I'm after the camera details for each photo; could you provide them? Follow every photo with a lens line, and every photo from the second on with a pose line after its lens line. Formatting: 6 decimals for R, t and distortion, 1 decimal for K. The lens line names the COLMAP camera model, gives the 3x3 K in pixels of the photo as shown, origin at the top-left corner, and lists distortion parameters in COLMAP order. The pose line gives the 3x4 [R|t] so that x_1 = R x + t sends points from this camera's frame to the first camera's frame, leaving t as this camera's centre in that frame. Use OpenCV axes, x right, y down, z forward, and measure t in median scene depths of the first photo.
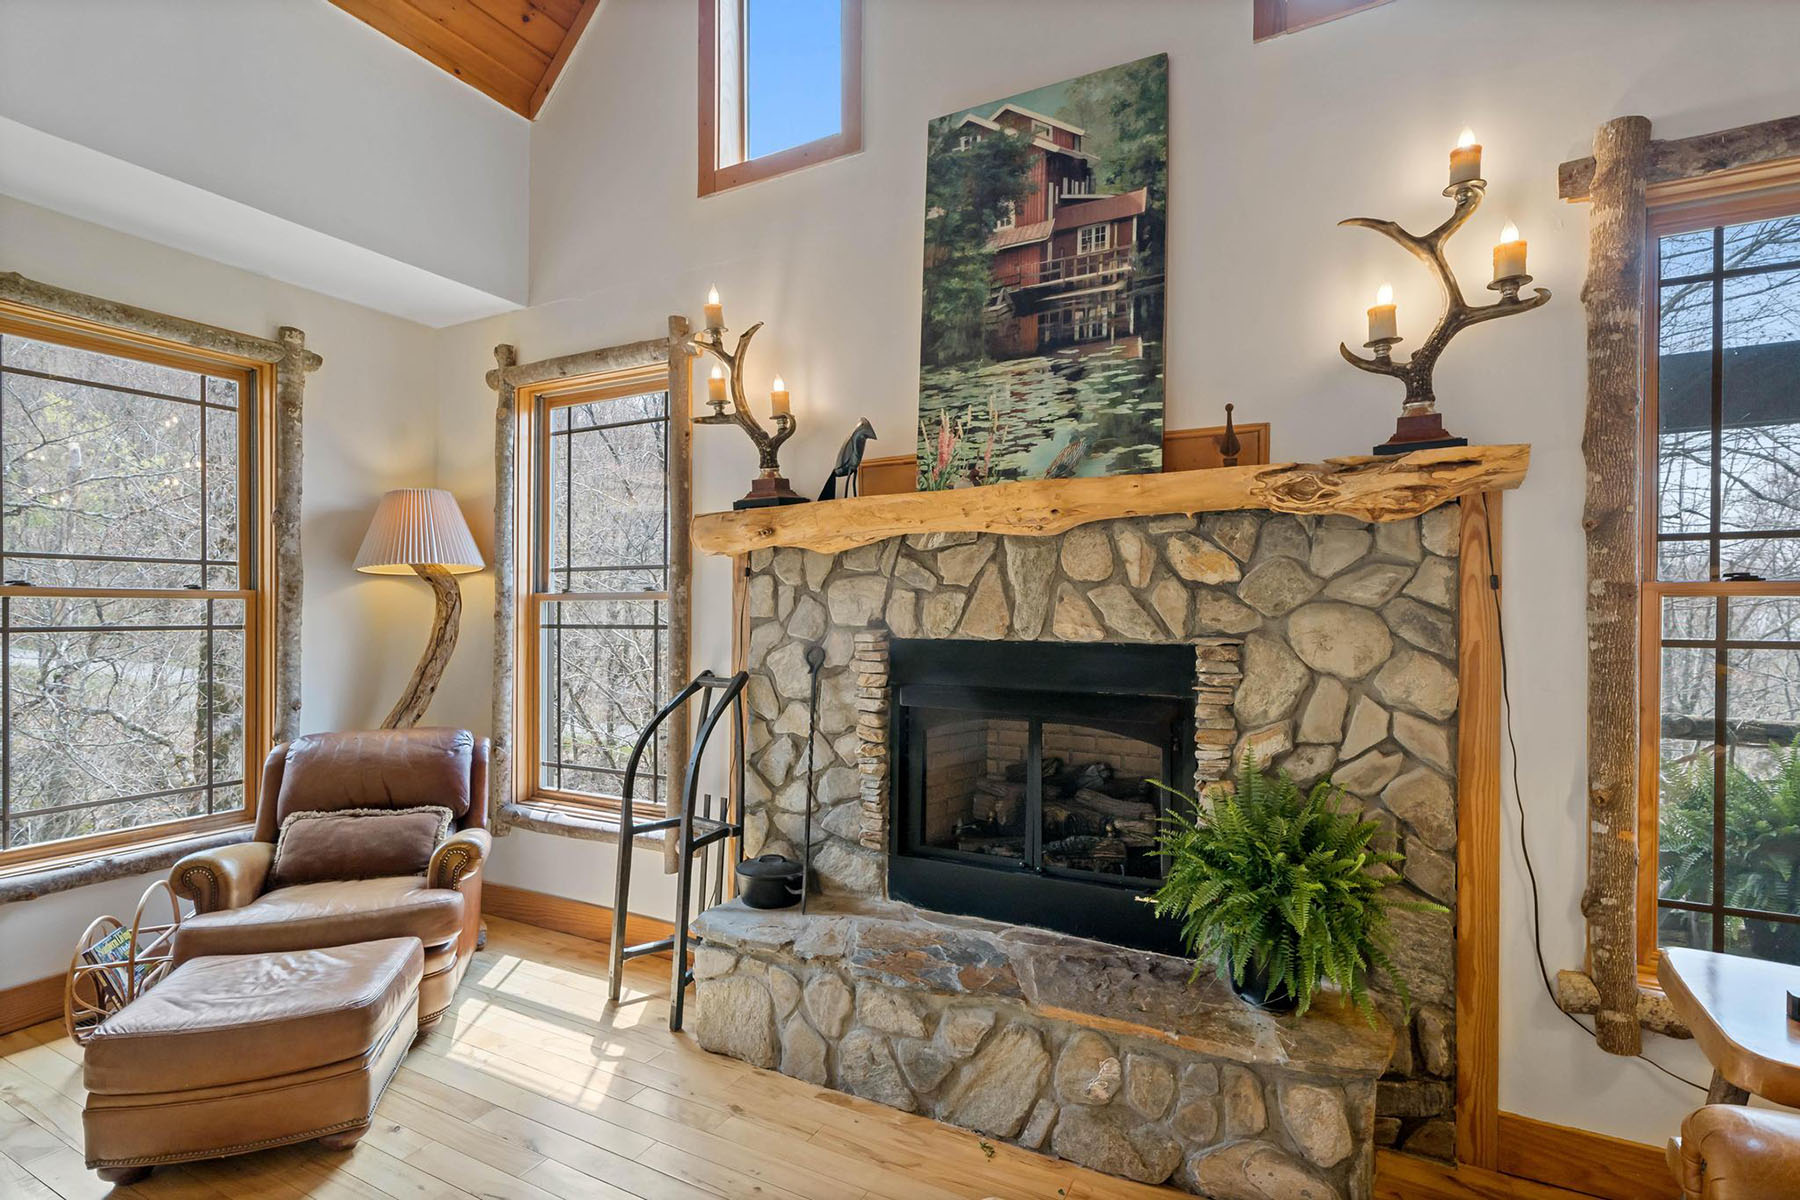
lens RADIAL K [[856.6, 0, 888.0], [0, 856.6, 620.6], [0, 0, 1]] dist [0.001219, -0.000337]
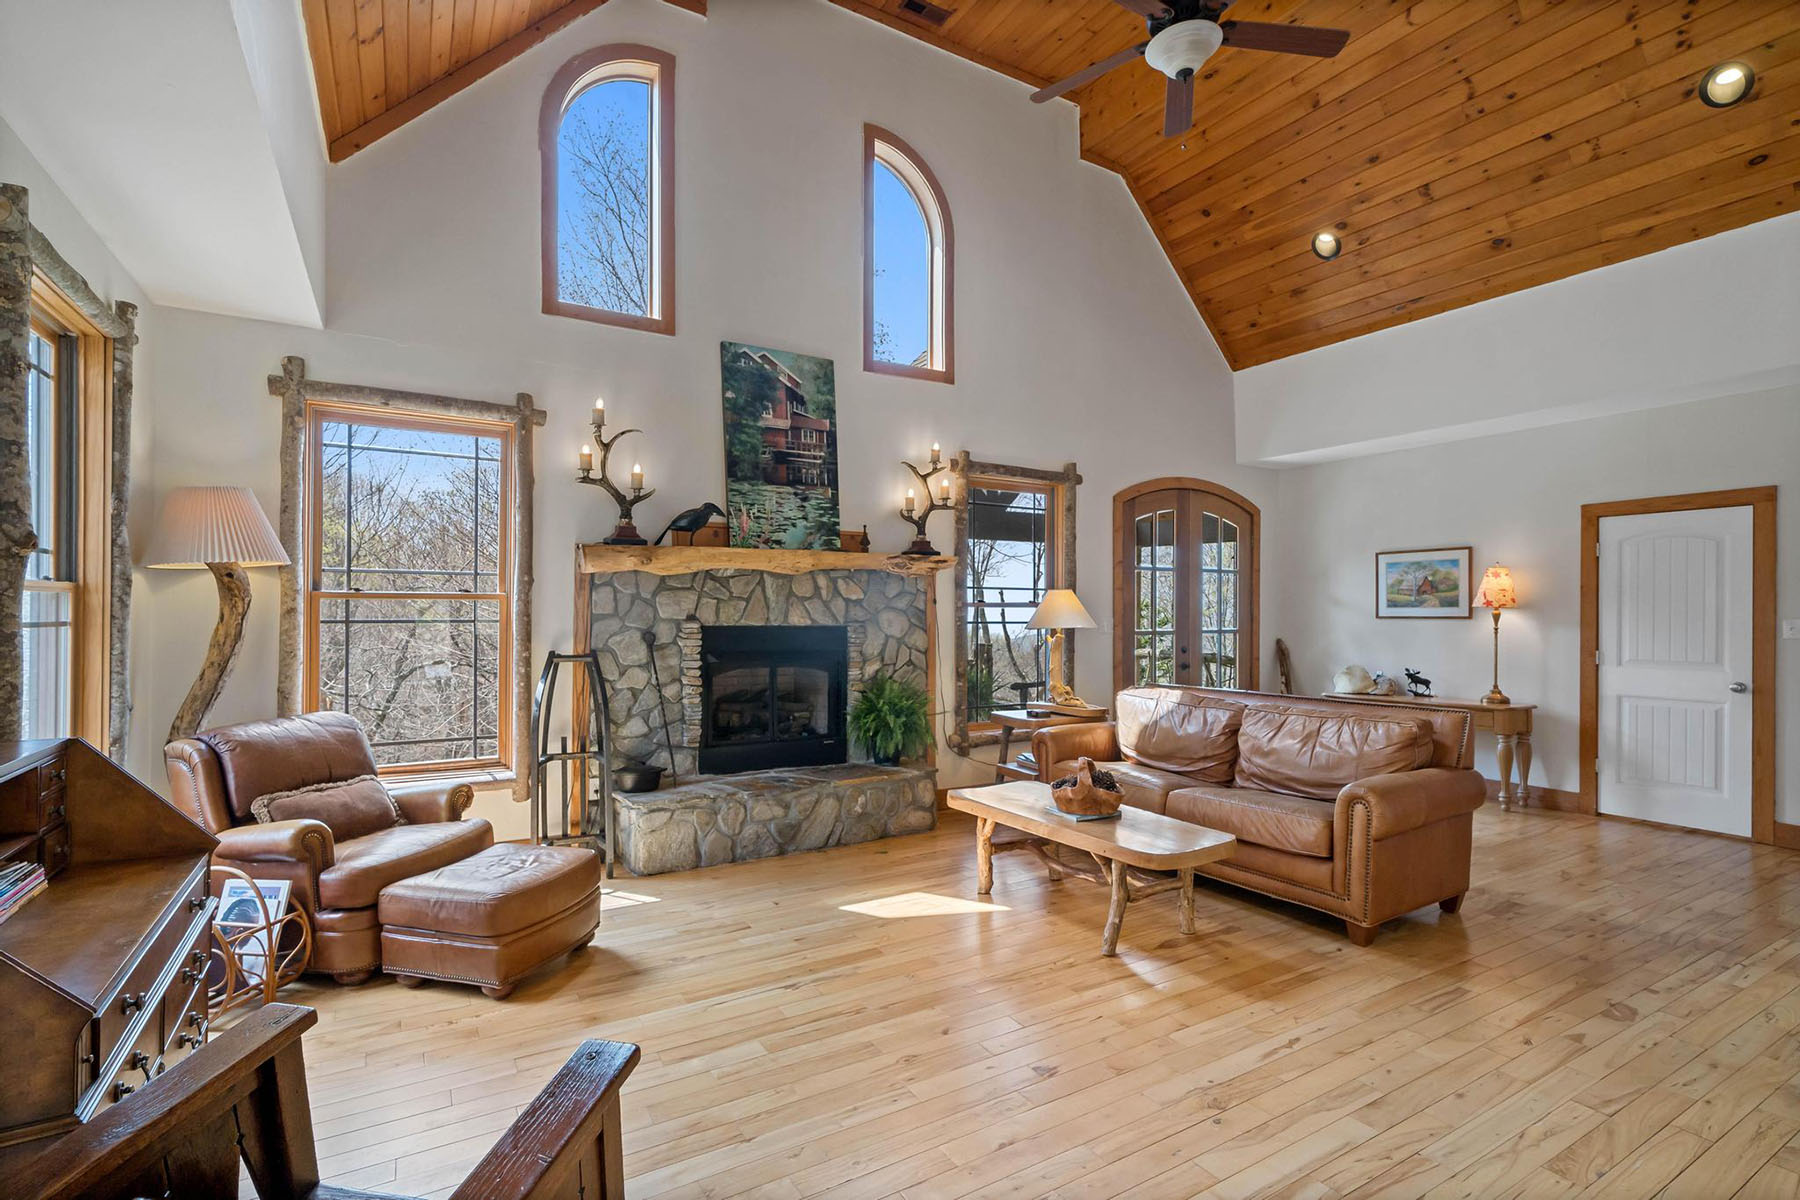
lens RADIAL K [[856.6, 0, 888.0], [0, 856.6, 620.6], [0, 0, 1]] dist [0.001219, -0.000337]
pose [[0.517629, -0.005067, 0.855590, -1.408783], [0.003898, 0.999986, 0.003564, 0.005537], [-0.855596, 0.001491, 0.517641, -0.254969]]
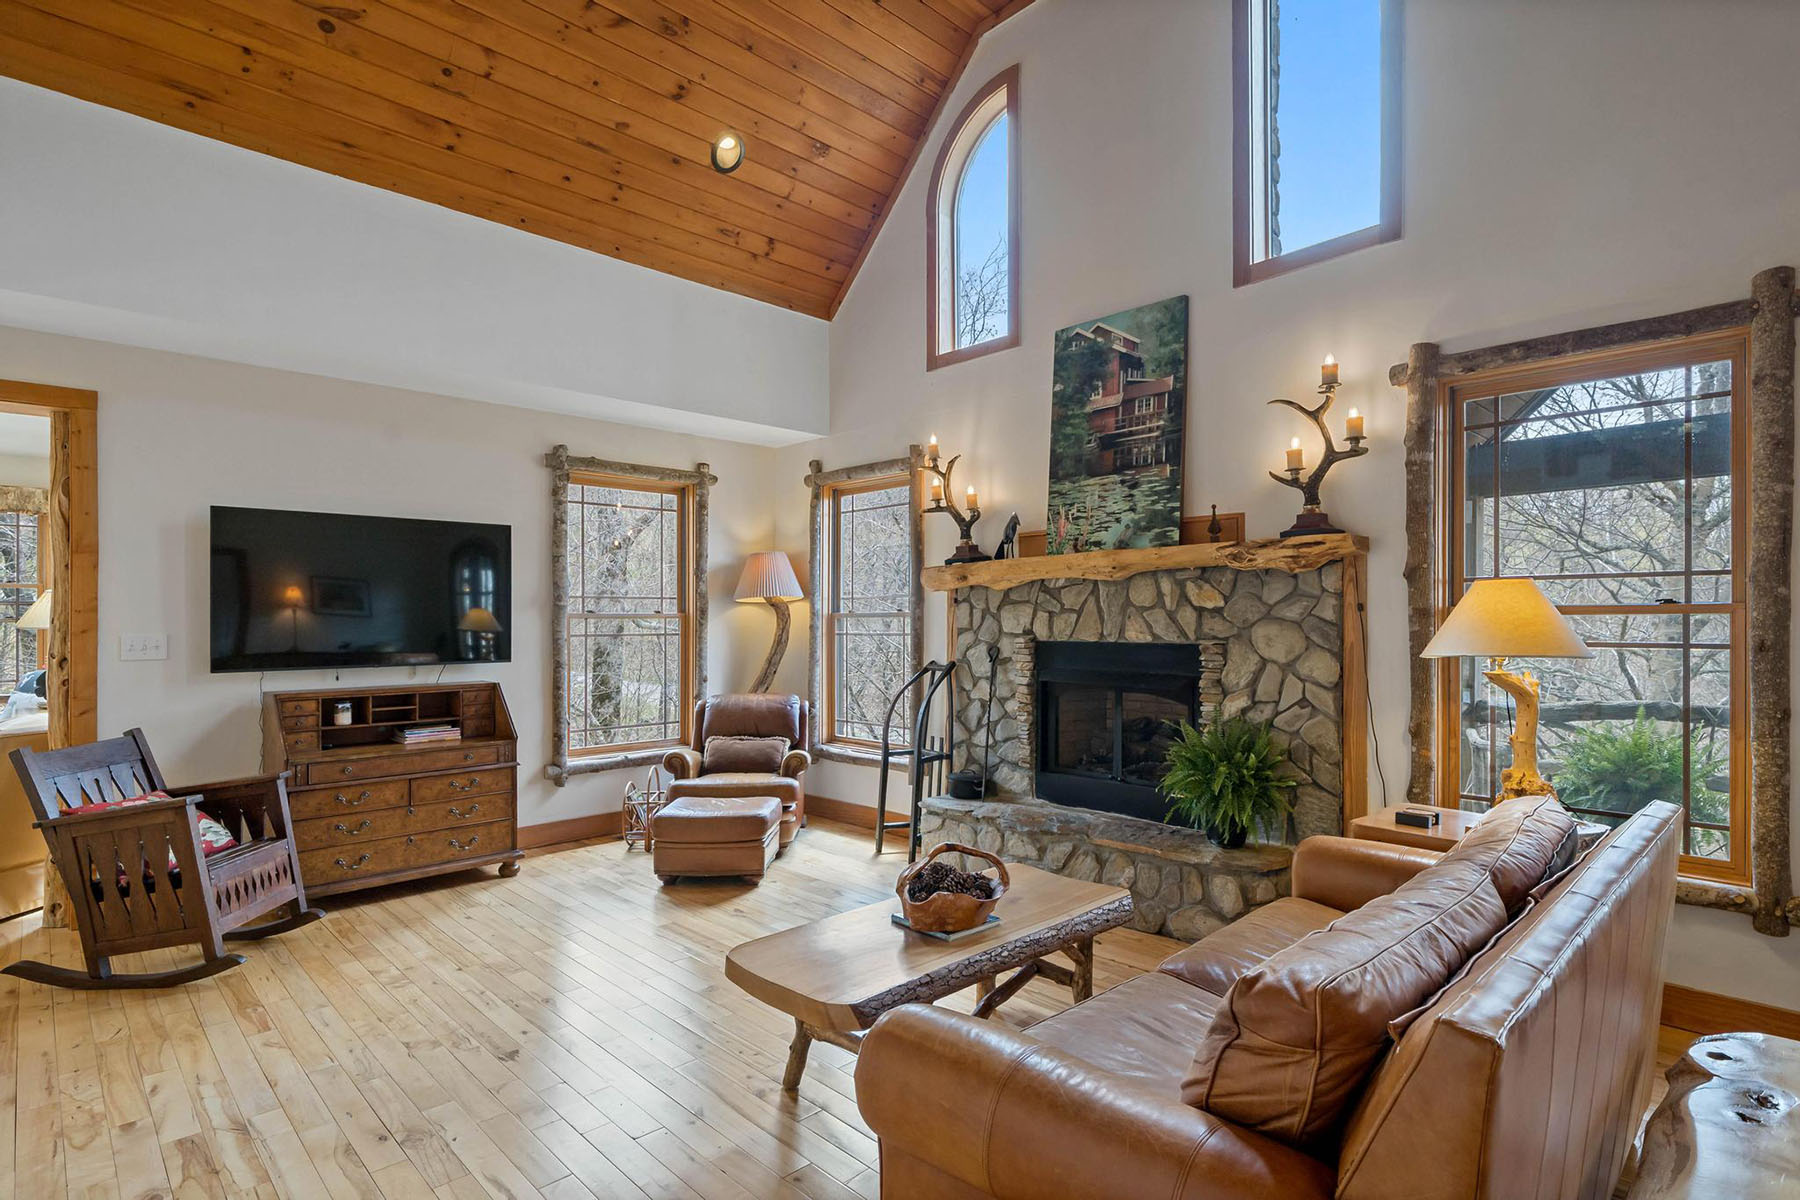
lens RADIAL K [[880.0, 0, 886.6], [0, 880.0, 619.5], [0, 0, 1]] dist [-0.000592, -0.000060]
pose [[0.951672, -0.005349, -0.307071, 0.273950], [0.001879, 0.999931, -0.011596, -0.001374], [0.307111, 0.010459, 0.951616, -0.774317]]
